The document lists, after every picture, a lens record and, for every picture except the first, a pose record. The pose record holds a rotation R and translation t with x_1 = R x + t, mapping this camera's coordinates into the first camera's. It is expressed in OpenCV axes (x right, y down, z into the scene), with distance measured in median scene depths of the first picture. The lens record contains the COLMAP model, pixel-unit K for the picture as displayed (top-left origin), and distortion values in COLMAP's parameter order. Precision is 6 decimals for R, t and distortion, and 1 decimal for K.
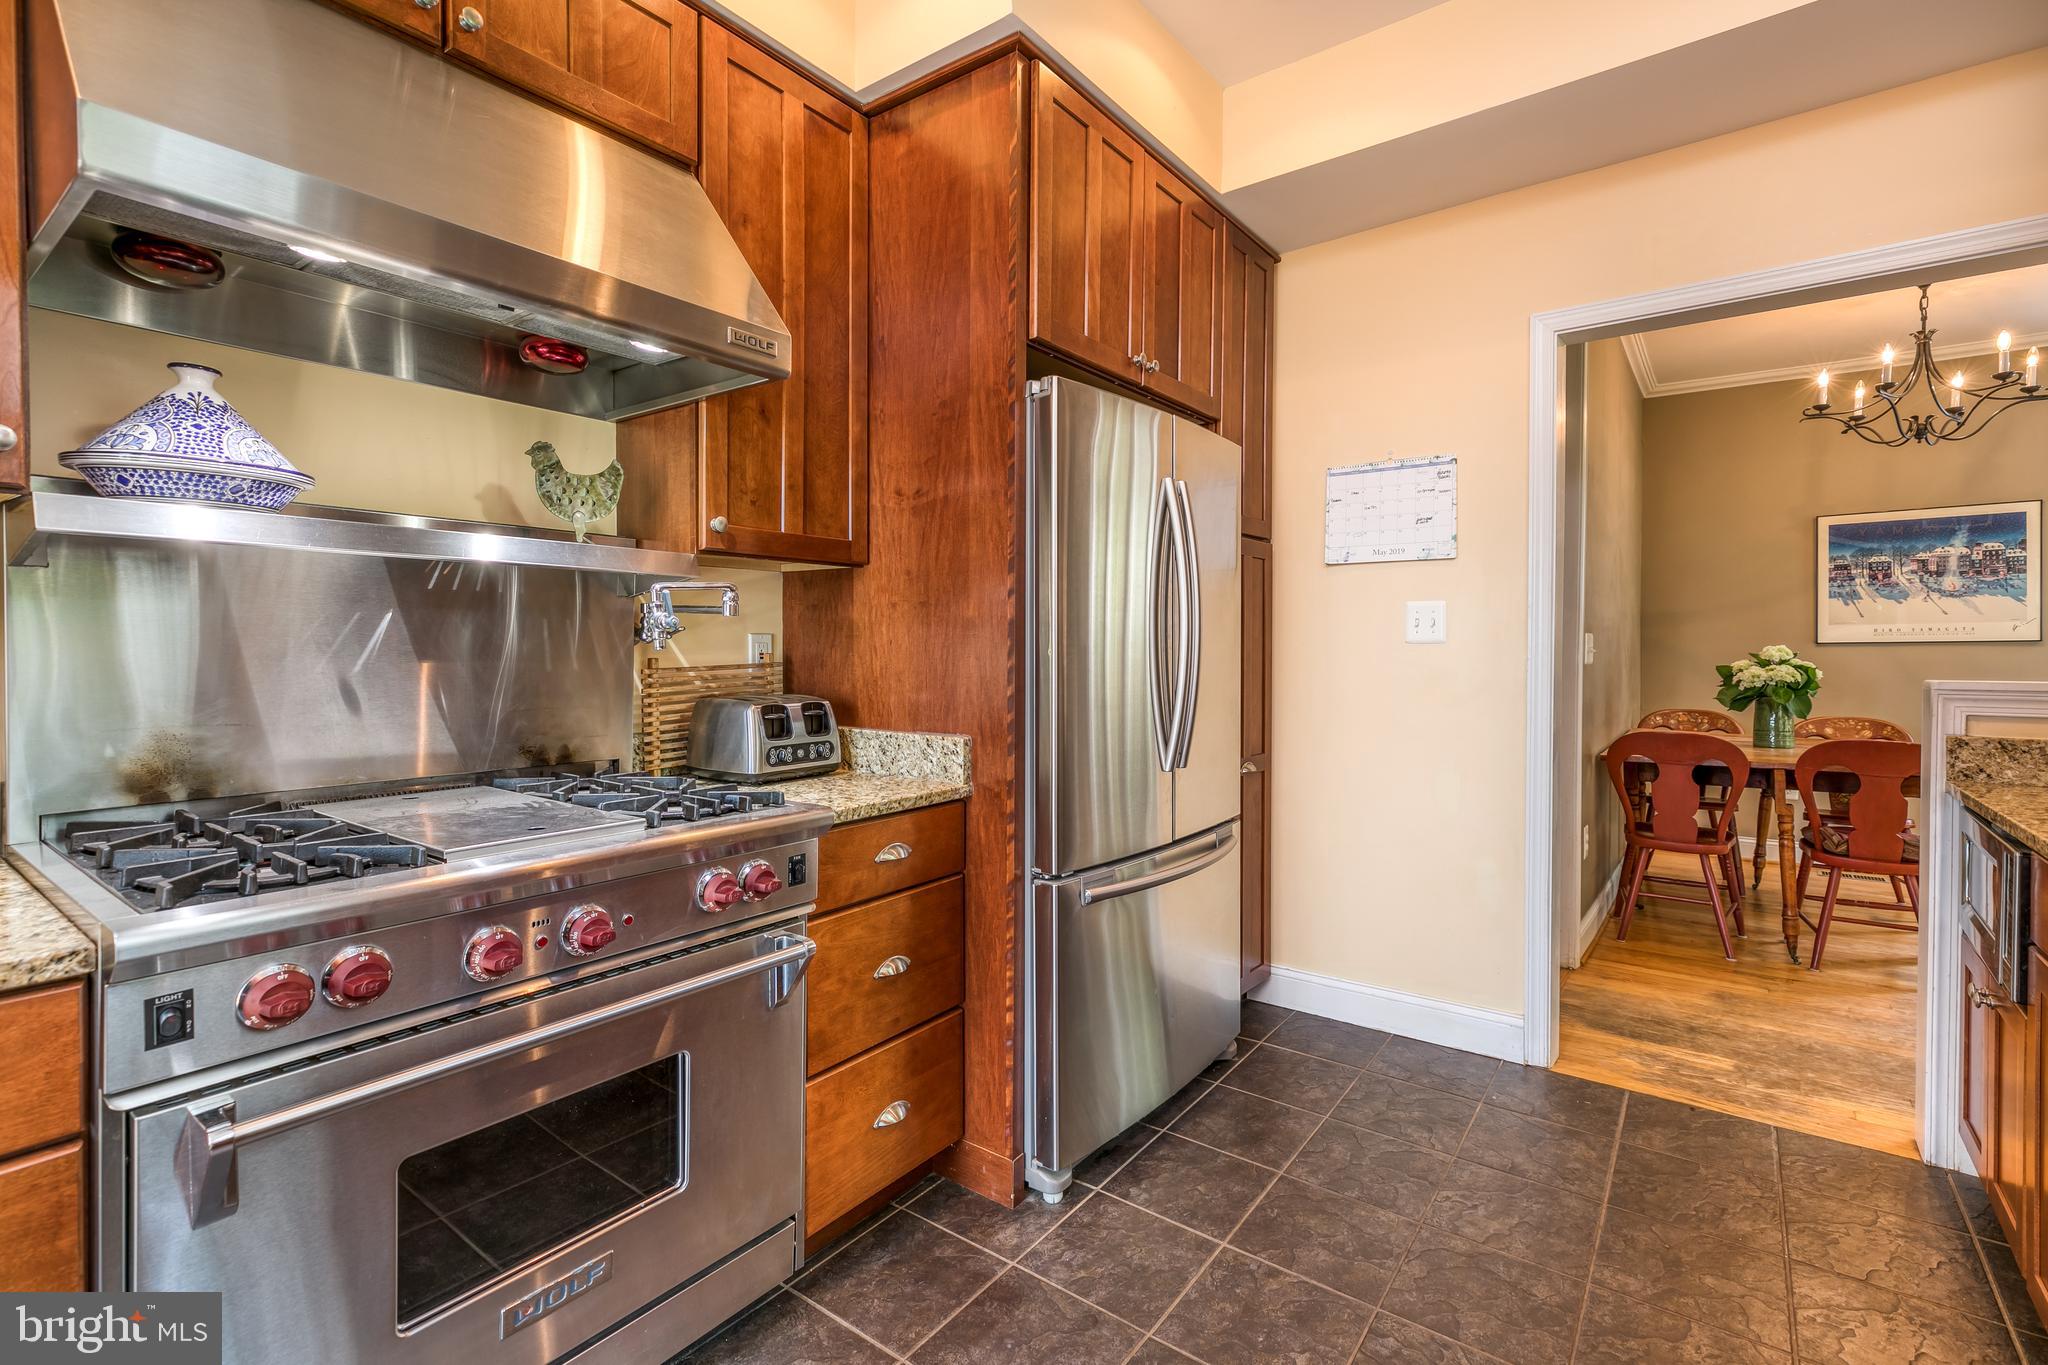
lens RADIAL K [[924.8, 0, 1043.3], [0, 924.8, 663.5], [0, 0, 1]] dist [0.008198, -0.000137]
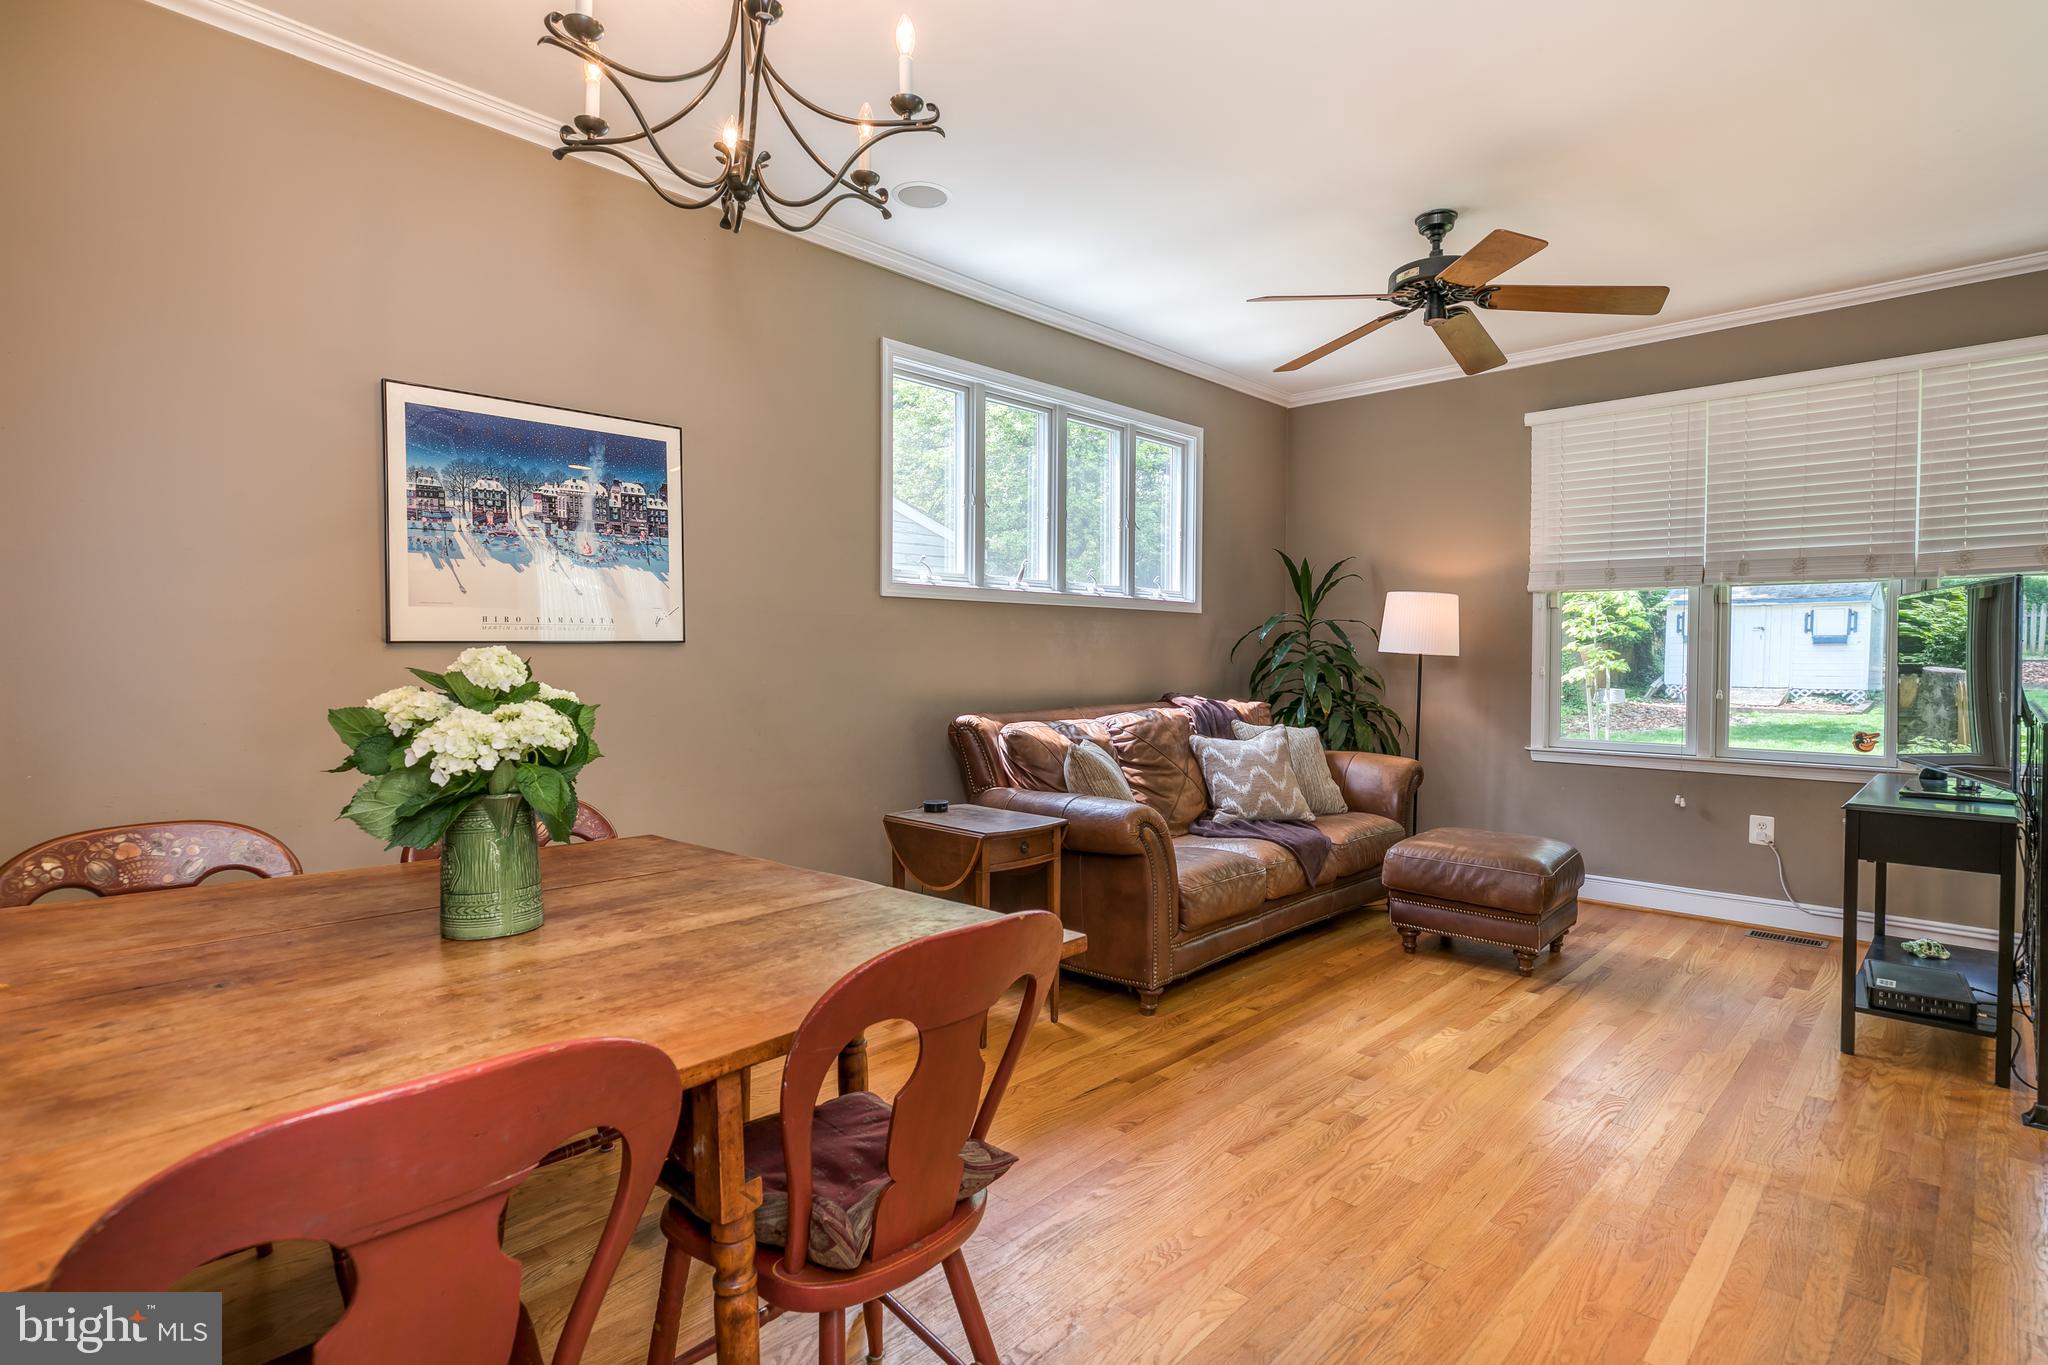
lens RADIAL K [[1025.7, 0, 1039.8], [0, 1025.7, 674.8], [0, 0, 1]] dist [-0.005516, -0.000356]
pose [[0.114160, -0.020775, 0.993245, 0.376584], [0.011684, 0.999740, 0.019568, -0.012317], [-0.993394, 0.009371, 0.114373, 0.667362]]
